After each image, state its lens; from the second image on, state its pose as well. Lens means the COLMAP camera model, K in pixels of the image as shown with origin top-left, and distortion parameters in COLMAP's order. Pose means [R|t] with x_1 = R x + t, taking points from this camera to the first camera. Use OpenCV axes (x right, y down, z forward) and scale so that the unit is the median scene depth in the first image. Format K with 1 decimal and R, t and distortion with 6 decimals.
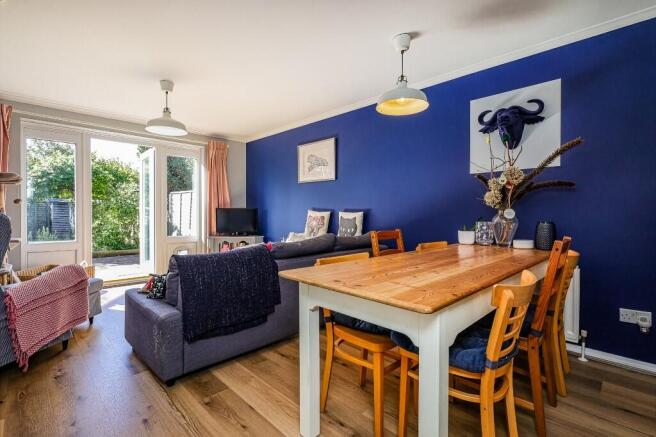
lens RADIAL K [[312.2, 0, 328.0], [0, 312.2, 217.2], [0, 0, 1]] dist [0.002579, 0.000402]
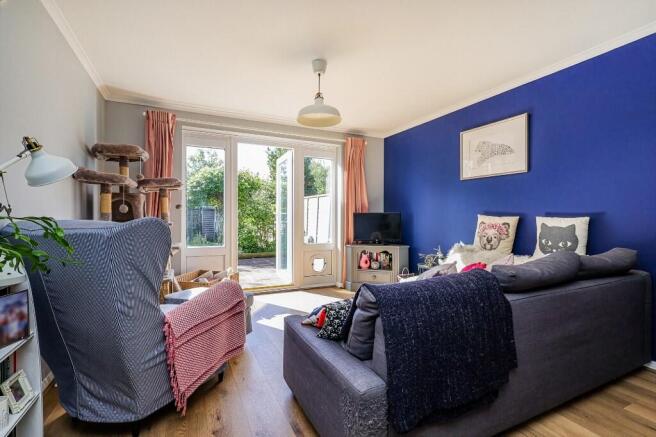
lens RADIAL K [[312.2, 0, 327.5], [0, 312.2, 220.3], [0, 0, 1]] dist [0.002579, 0.000402]
pose [[0.942920, 0.002754, -0.333008, -0.170240], [-0.005081, 0.999968, -0.006116, -0.003334], [0.332981, 0.007459, 0.942904, 0.175533]]
